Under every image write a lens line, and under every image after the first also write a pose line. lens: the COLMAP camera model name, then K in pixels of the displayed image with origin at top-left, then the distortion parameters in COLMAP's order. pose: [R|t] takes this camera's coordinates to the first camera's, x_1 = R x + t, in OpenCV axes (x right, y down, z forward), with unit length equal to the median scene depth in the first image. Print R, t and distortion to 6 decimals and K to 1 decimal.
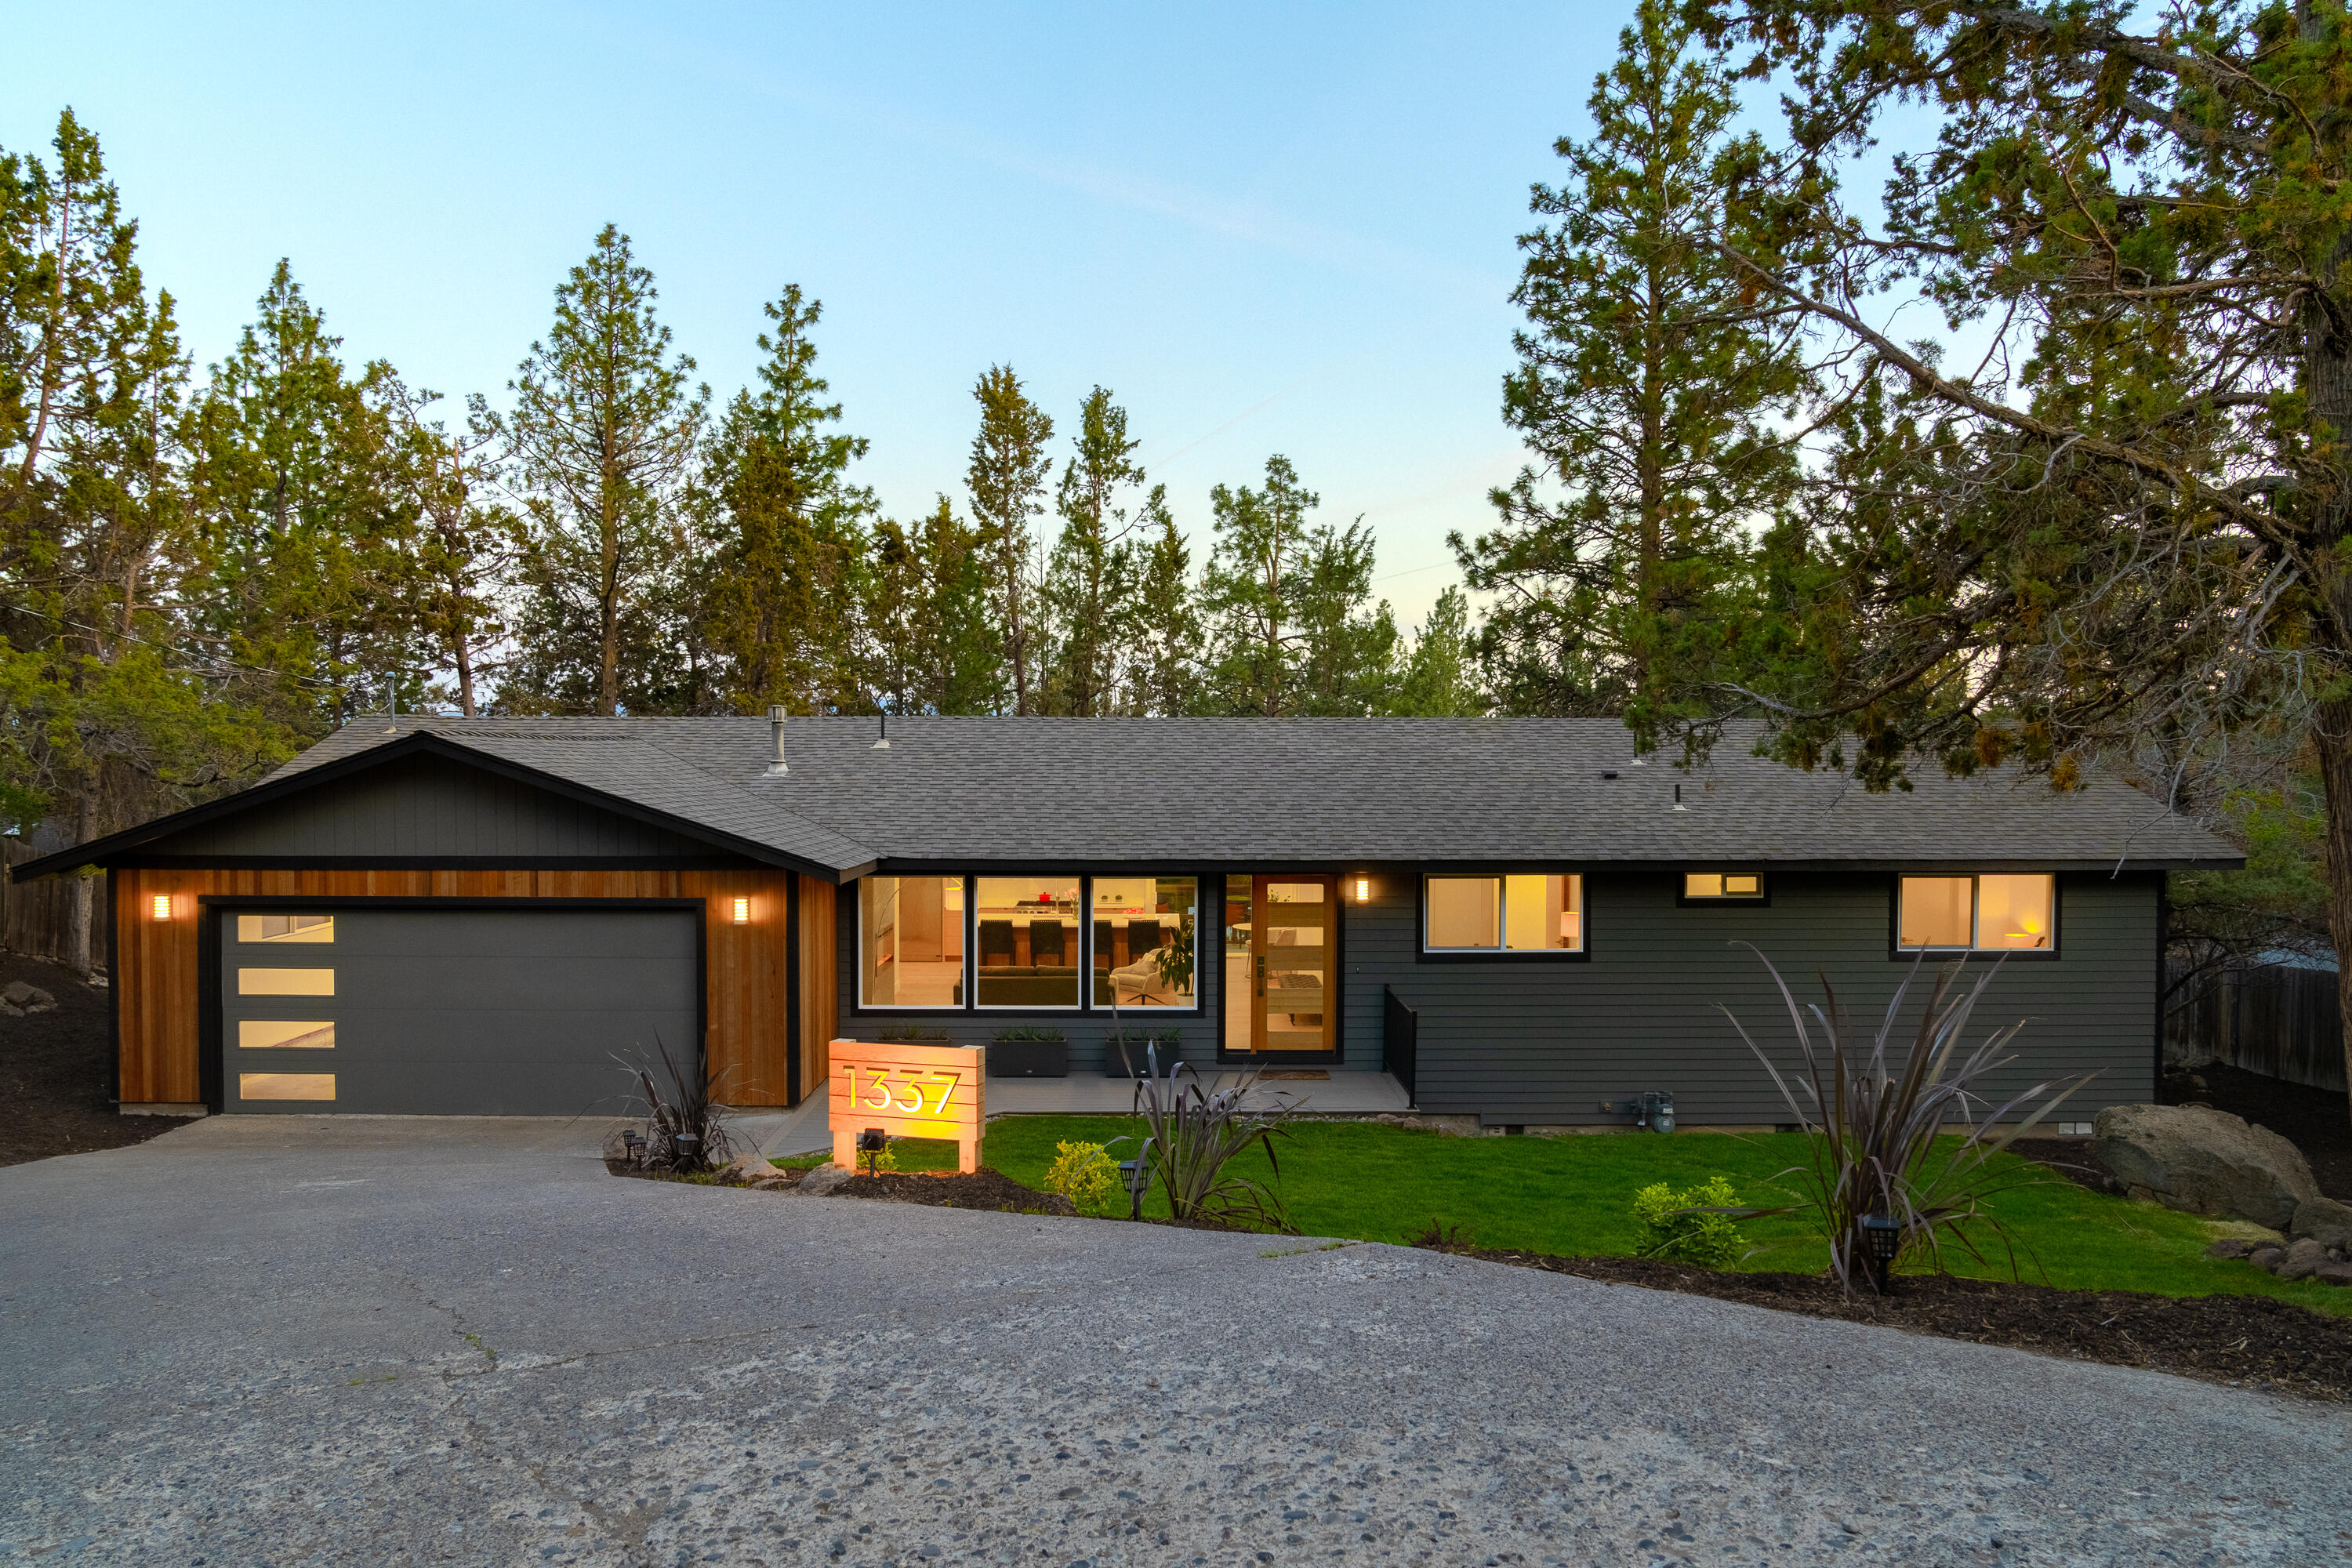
lens RADIAL K [[1620.5, 0, 1176.0], [0, 1620.5, 784.0], [0, 0, 1]] dist [-0.032285, 0.017595]
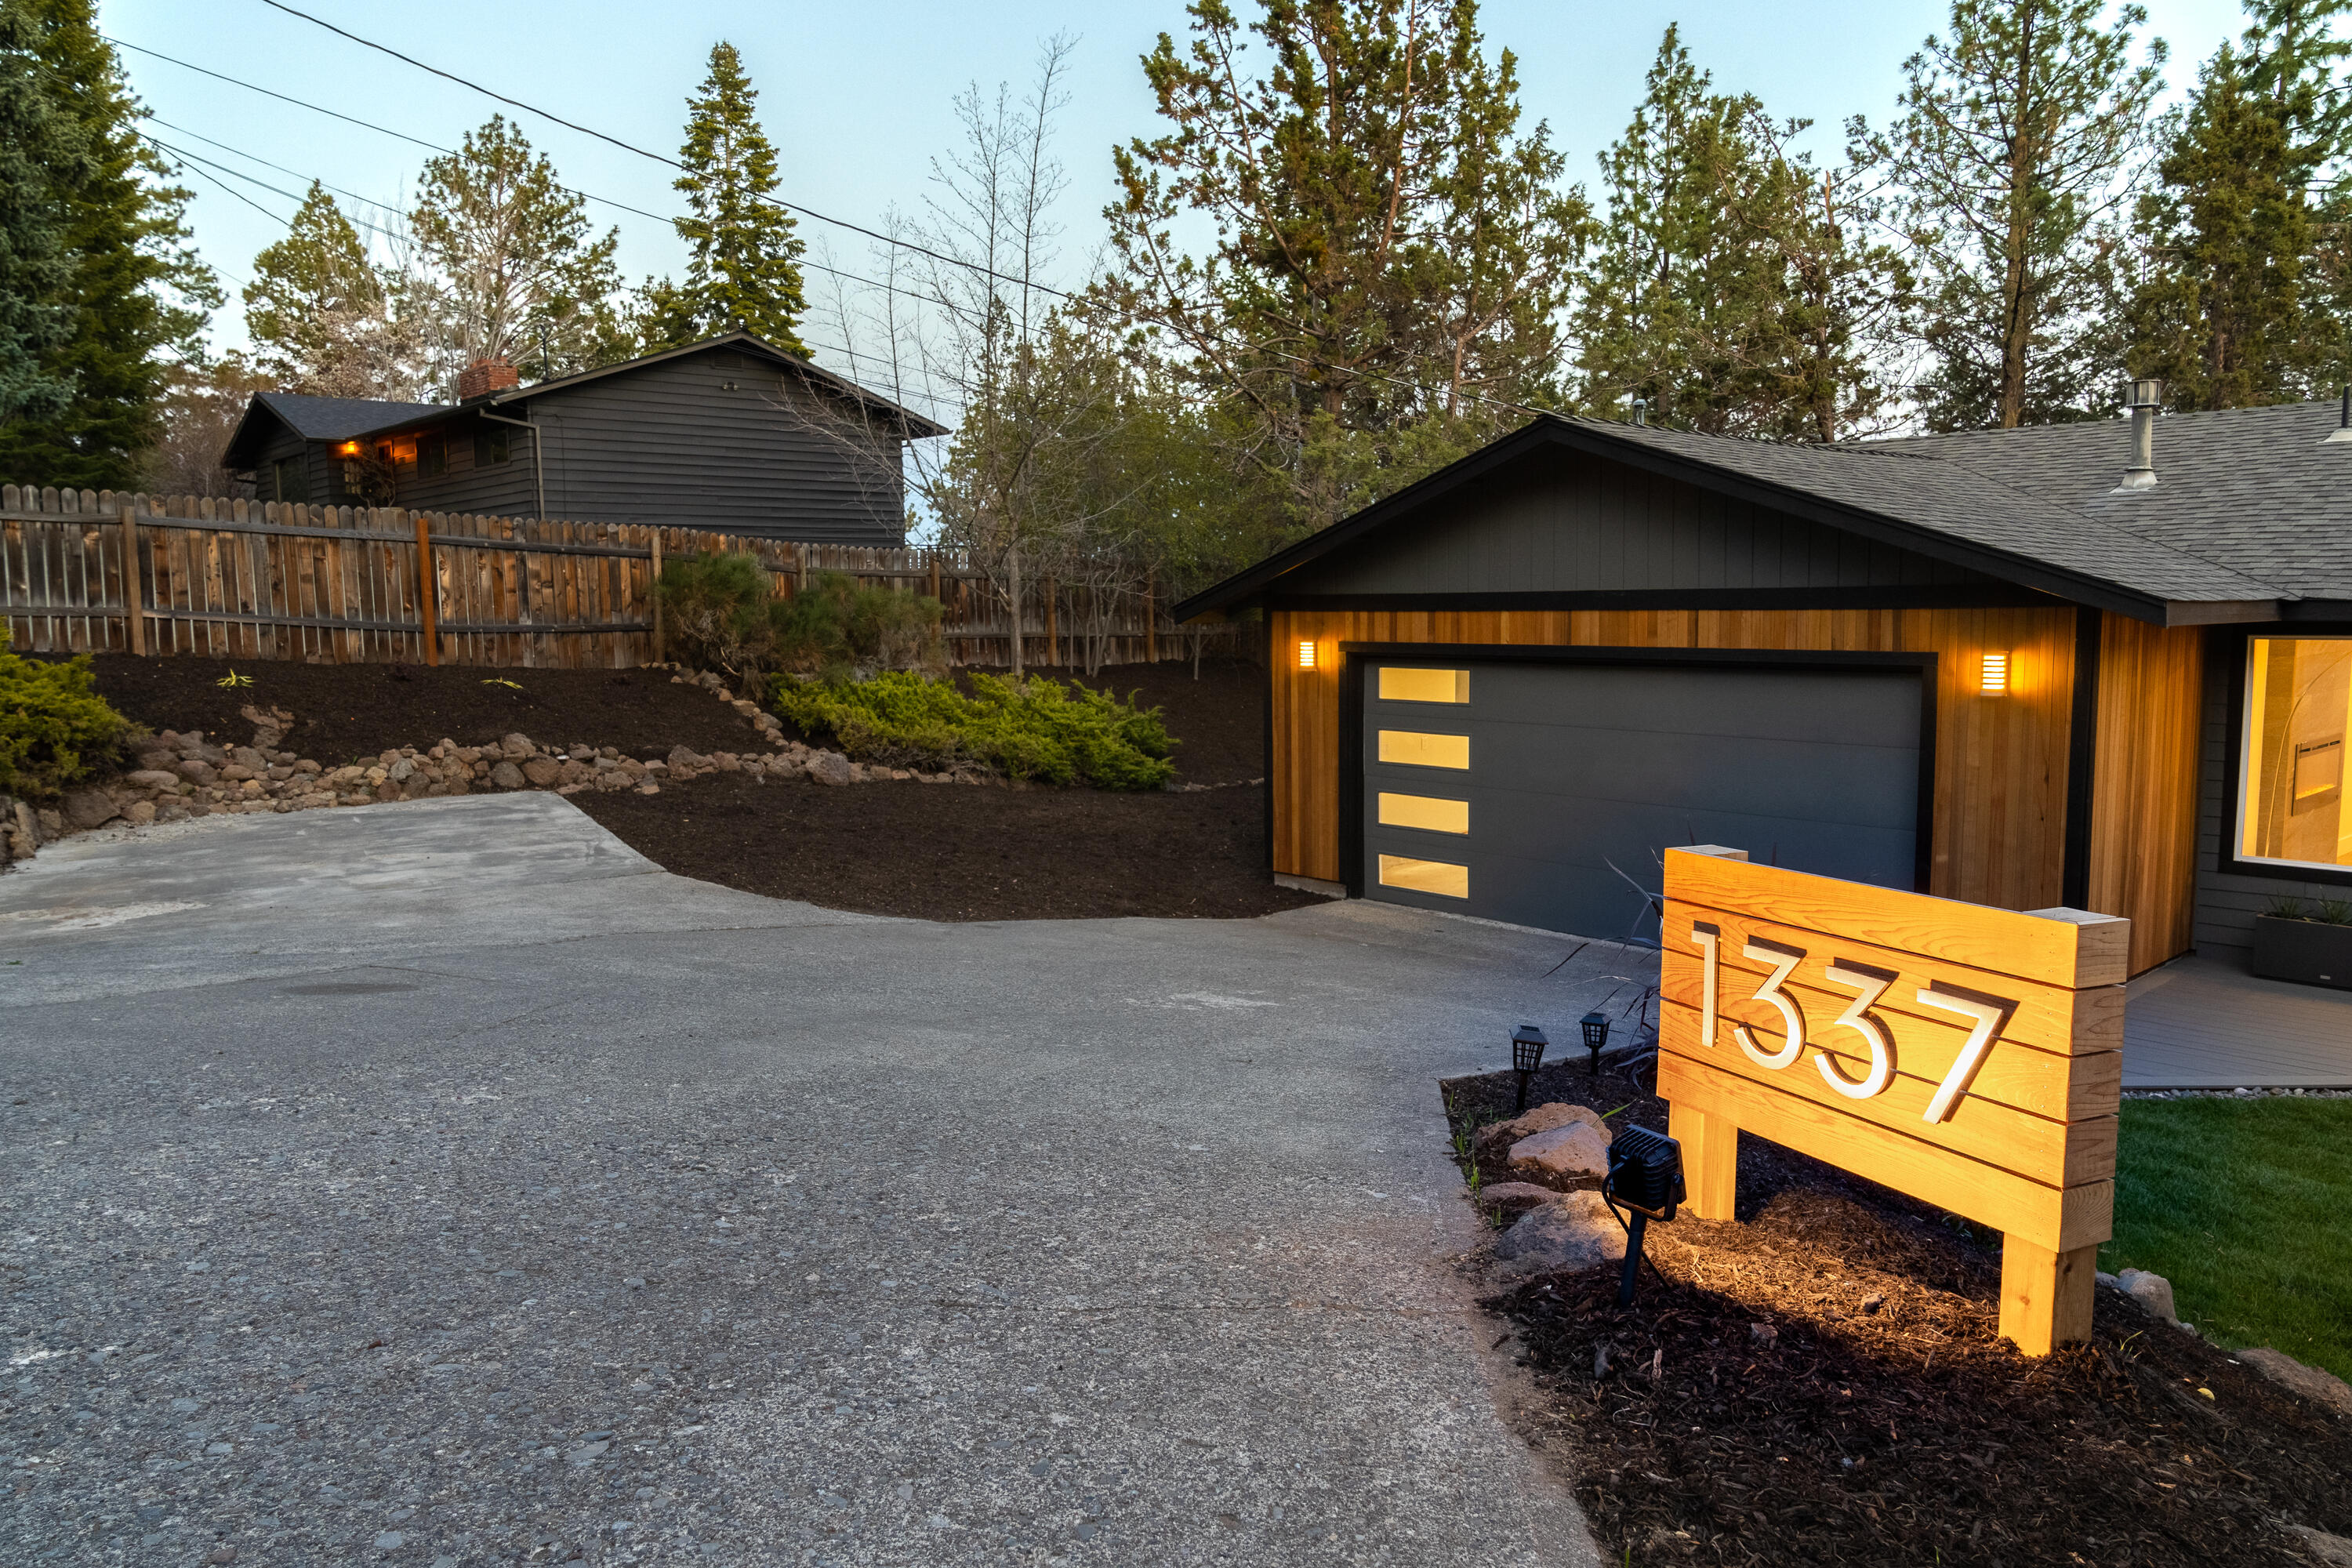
lens RADIAL K [[1620.5, 0, 1176.0], [0, 1620.5, 784.0], [0, 0, 1]] dist [-0.032285, 0.017595]
pose [[0.654465, 0.075301, -0.752333, -0.005046], [0.000269, 0.995005, 0.099824, 0.025681], [0.756092, -0.065533, 0.651176, 0.160758]]
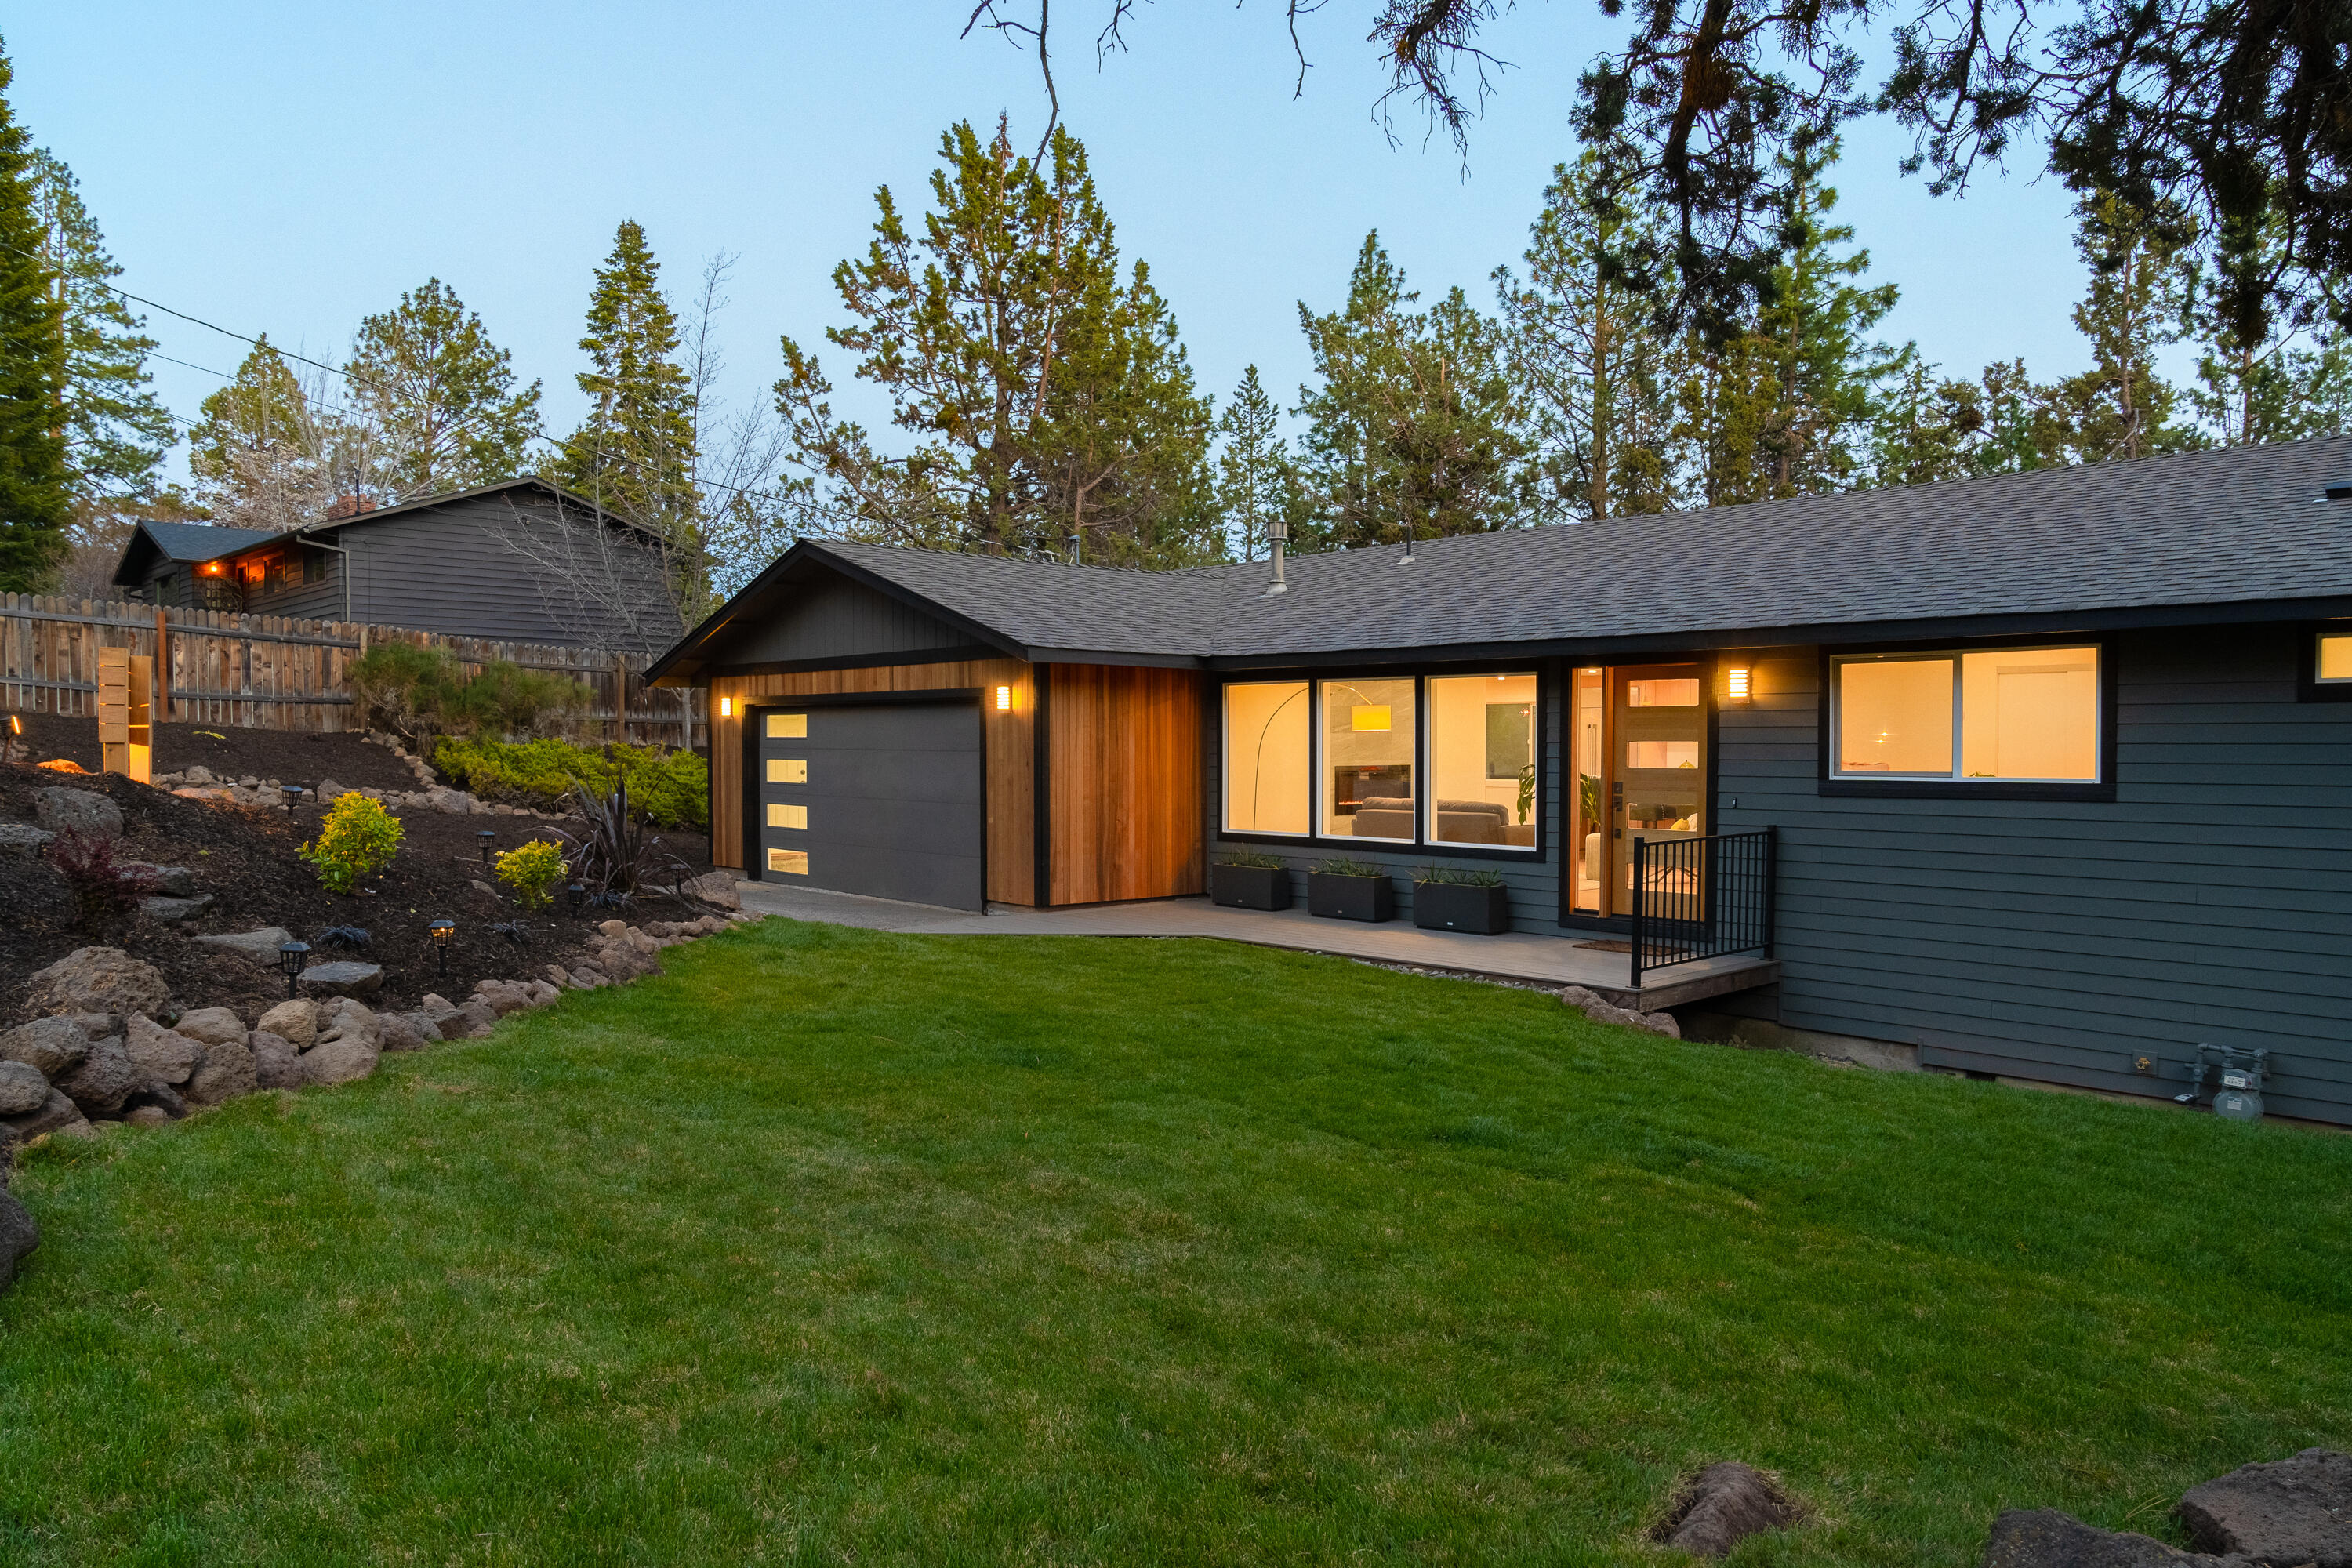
lens RADIAL K [[1620.5, 0, 1176.0], [0, 1620.5, 784.0], [0, 0, 1]] dist [-0.032285, 0.017595]
pose [[0.660651, 0.017686, -0.750484, 0.229514], [-0.014064, 0.999839, 0.011182, 0.051026], [0.750561, 0.003167, 0.660794, 0.191898]]
